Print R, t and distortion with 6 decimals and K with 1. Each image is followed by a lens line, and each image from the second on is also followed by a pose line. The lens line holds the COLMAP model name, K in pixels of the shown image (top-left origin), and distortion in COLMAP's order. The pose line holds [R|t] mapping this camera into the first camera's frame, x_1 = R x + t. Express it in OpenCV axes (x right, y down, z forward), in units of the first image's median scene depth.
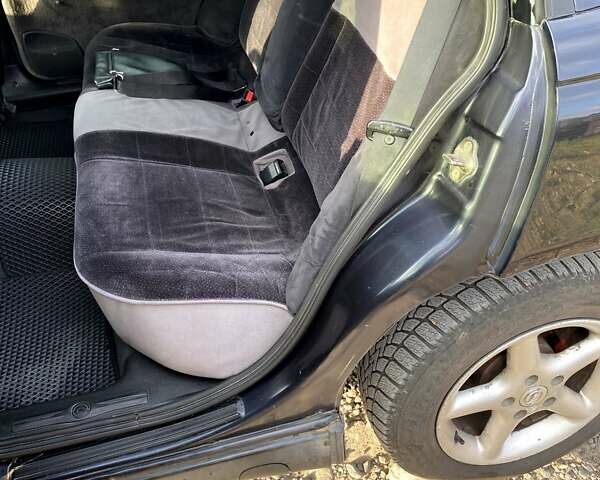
lens RADIAL K [[602.8, 0, 307.3], [0, 602.8, 240.2], [0, 0, 1]] dist [0.073685, -0.145959]
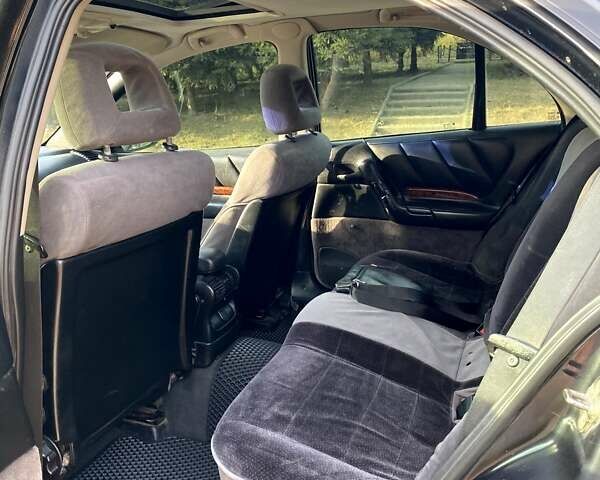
lens RADIAL K [[602.8, 0, 307.3], [0, 602.8, 240.2], [0, 0, 1]] dist [0.073685, -0.145959]
pose [[0.820889, 0.107310, -0.560916, 0.210926], [-0.326258, 0.894249, -0.306391, 0.016829], [0.468719, 0.434516, 0.769089, 0.107126]]
